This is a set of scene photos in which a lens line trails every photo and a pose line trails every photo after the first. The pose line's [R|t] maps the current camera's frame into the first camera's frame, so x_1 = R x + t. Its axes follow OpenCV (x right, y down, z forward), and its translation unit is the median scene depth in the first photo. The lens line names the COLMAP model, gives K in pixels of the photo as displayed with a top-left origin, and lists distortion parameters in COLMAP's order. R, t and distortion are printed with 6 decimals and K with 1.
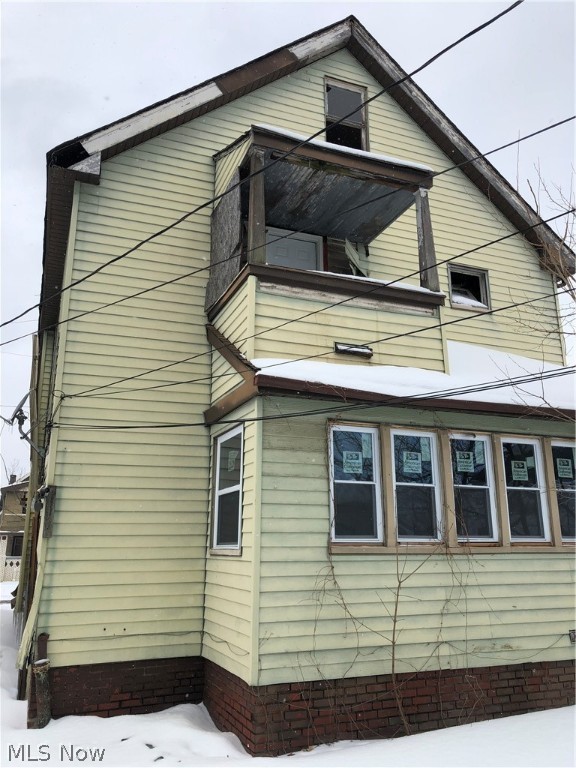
lens RADIAL K [[635.4, 0, 284.6], [0, 635.4, 380.0], [0, 0, 1]] dist [0.038976, -0.027141]
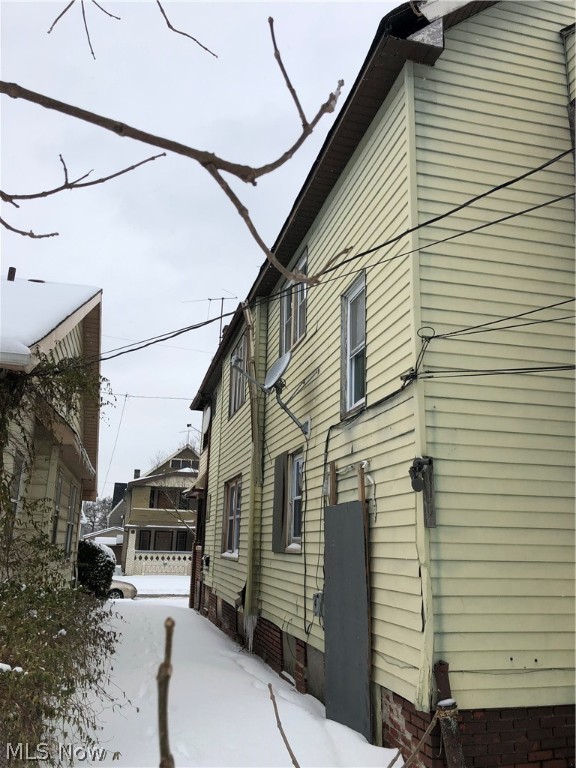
lens RADIAL K [[635.4, 0, 292.9], [0, 635.4, 387.2], [0, 0, 1]] dist [0.038976, -0.027141]
pose [[0.992255, -0.003259, -0.124175, -0.414901], [0.004384, 0.999952, 0.008789, 0.077280], [0.124141, -0.009266, 0.992221, 0.255633]]
